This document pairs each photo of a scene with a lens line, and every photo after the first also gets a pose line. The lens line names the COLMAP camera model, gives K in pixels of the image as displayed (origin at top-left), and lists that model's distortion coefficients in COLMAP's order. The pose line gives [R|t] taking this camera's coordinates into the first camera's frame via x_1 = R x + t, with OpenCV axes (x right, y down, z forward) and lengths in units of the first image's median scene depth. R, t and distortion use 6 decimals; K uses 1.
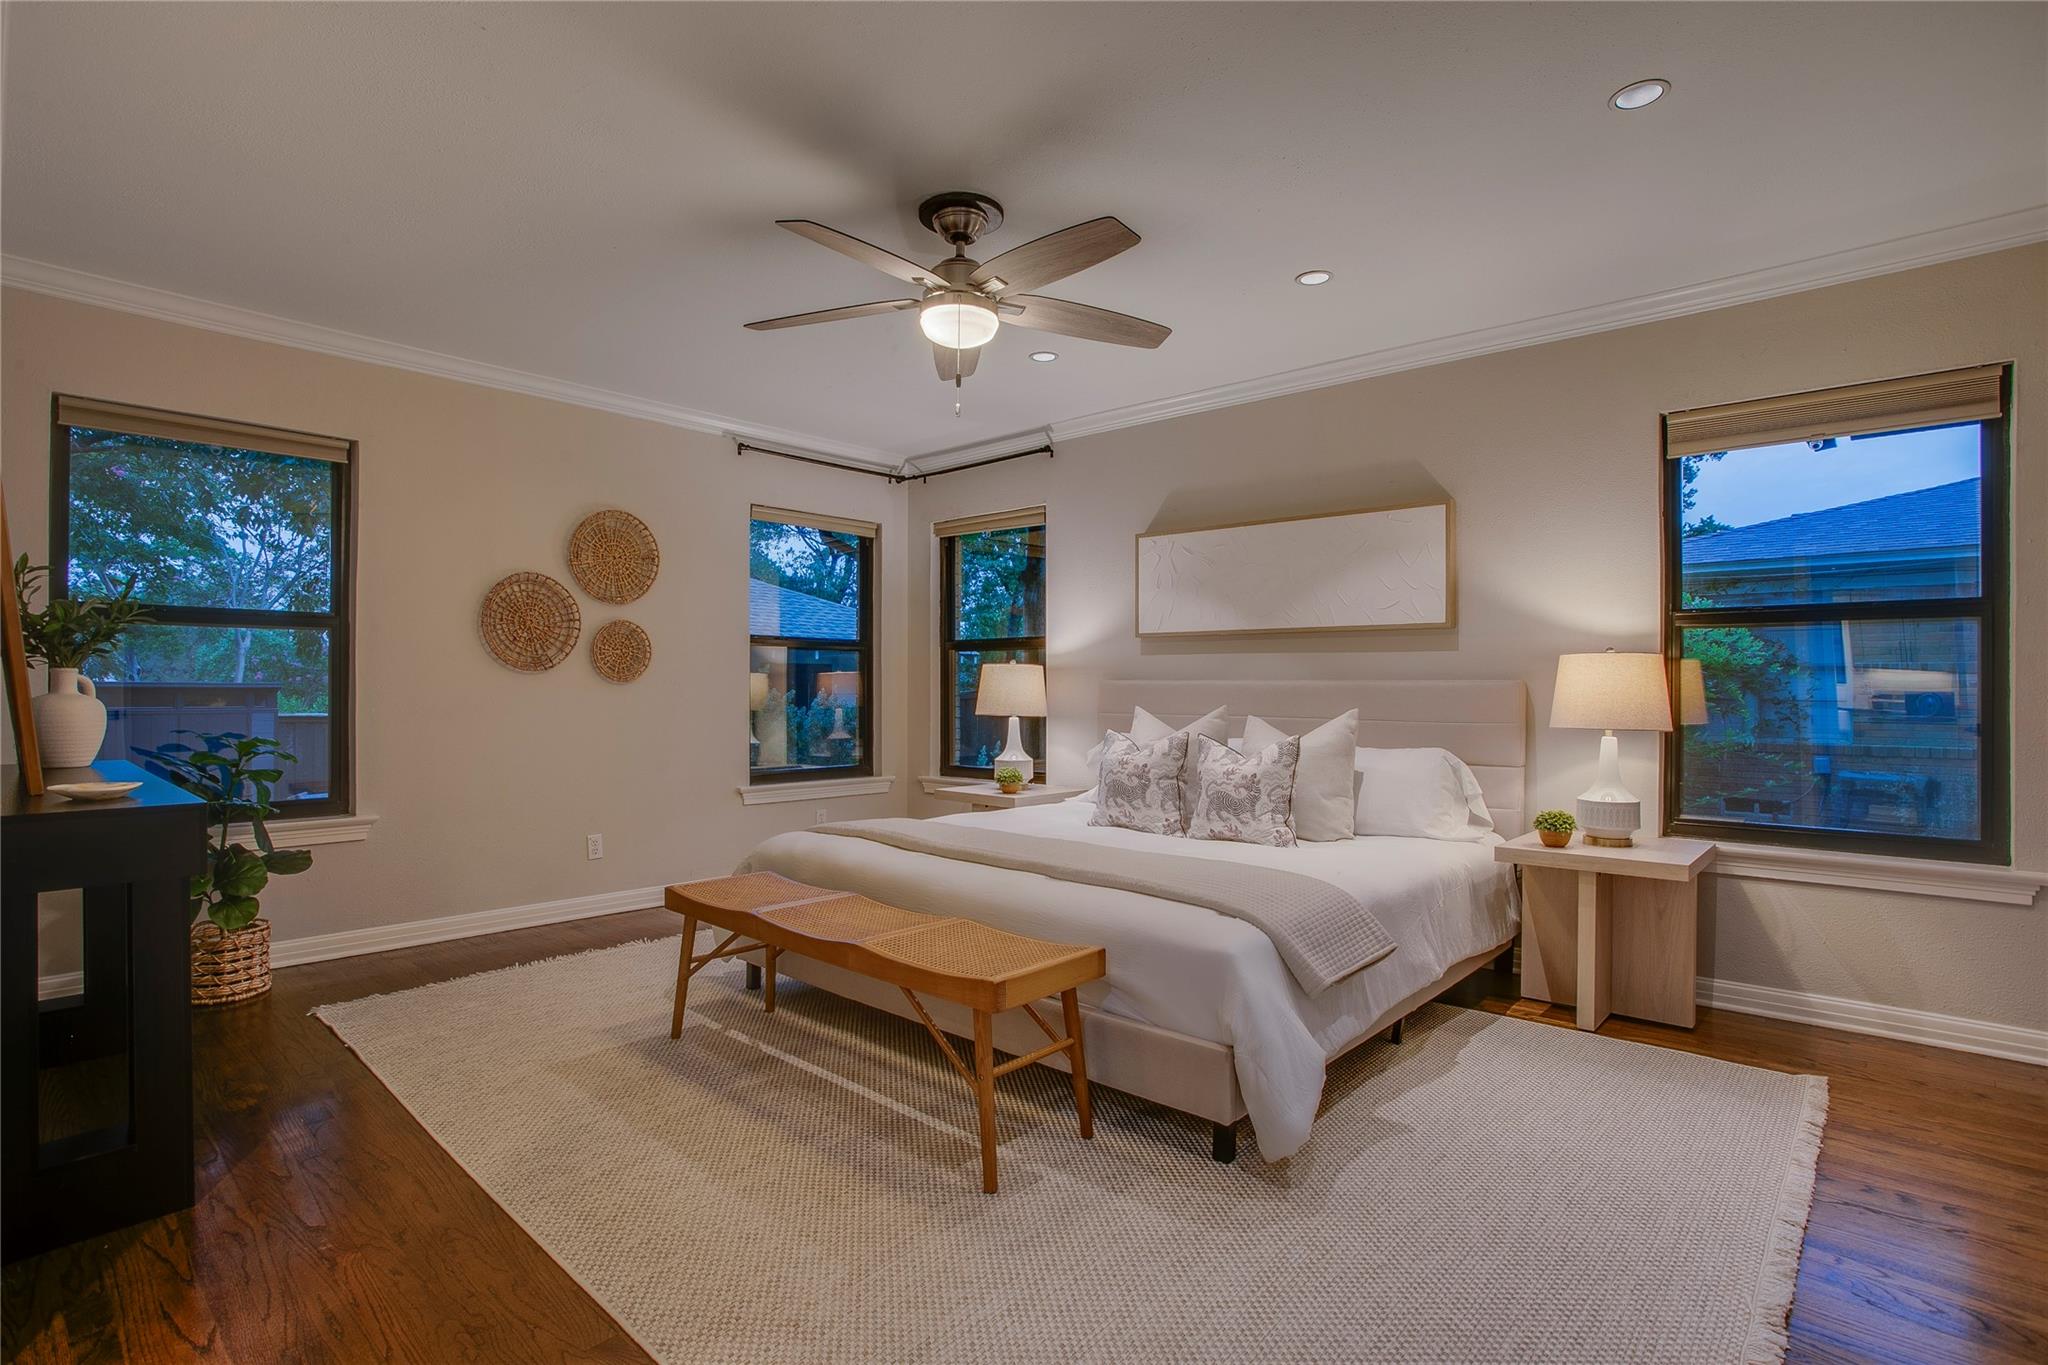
lens RADIAL K [[1015.3, 0, 1024.0], [0, 1015.3, 682.5], [0, 0, 1]] dist [-0.053162, 0.000293]
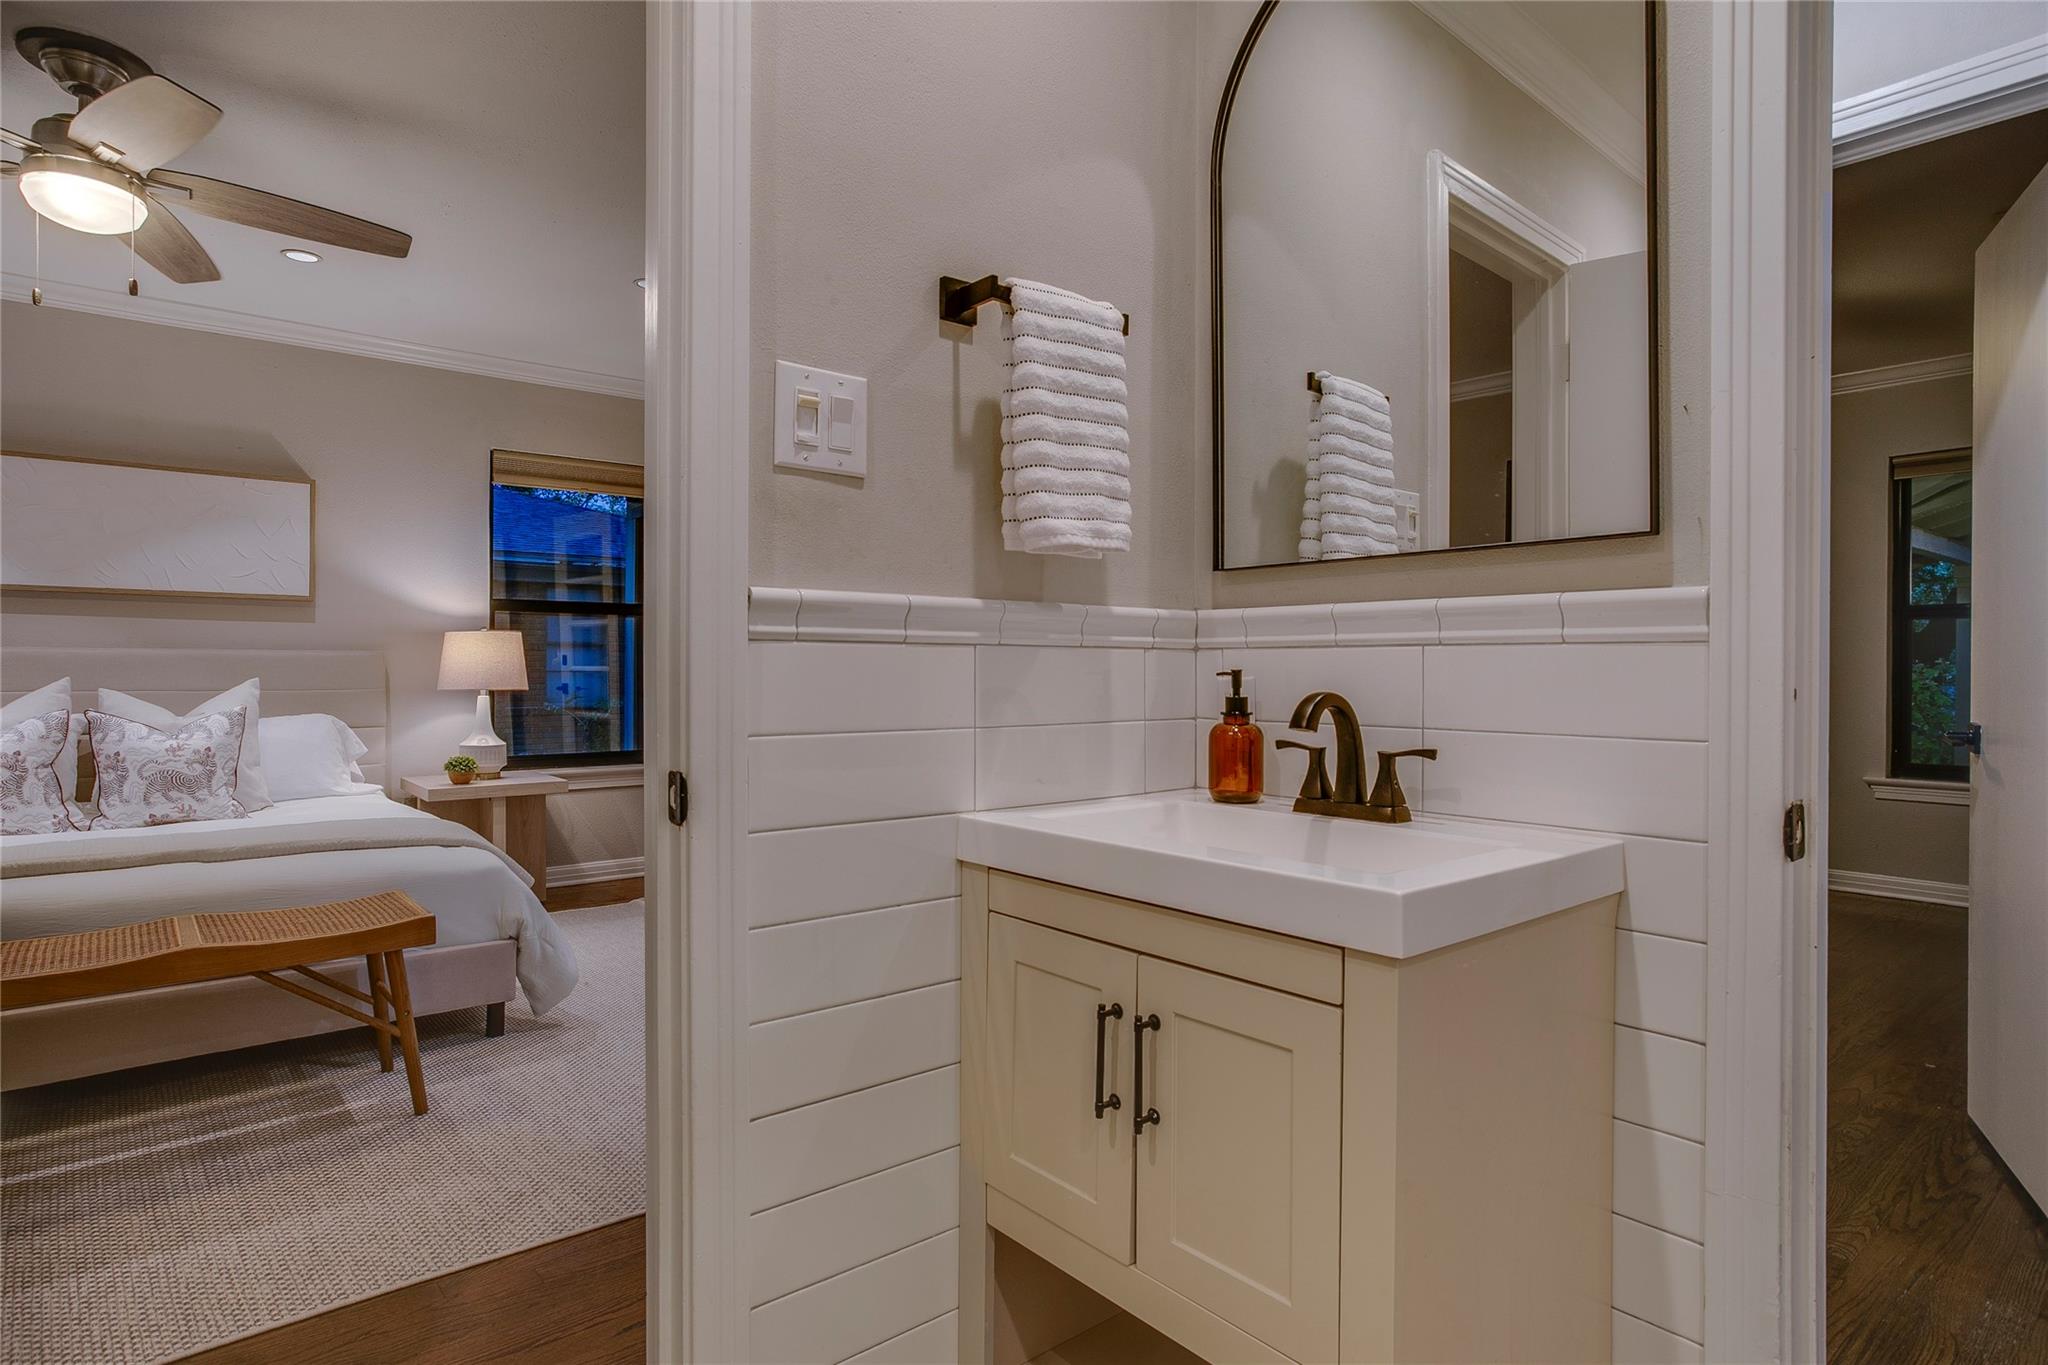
lens RADIAL K [[1092.8, 0, 1024.0], [0, 1092.8, 682.5], [0, 0, 1]] dist [-0.000054, -0.000141]
pose [[0.111452, -0.018173, 0.993604, -0.695011], [-0.007974, 0.999784, 0.019180, 0.004098], [-0.993738, -0.010061, 0.111283, 0.129575]]
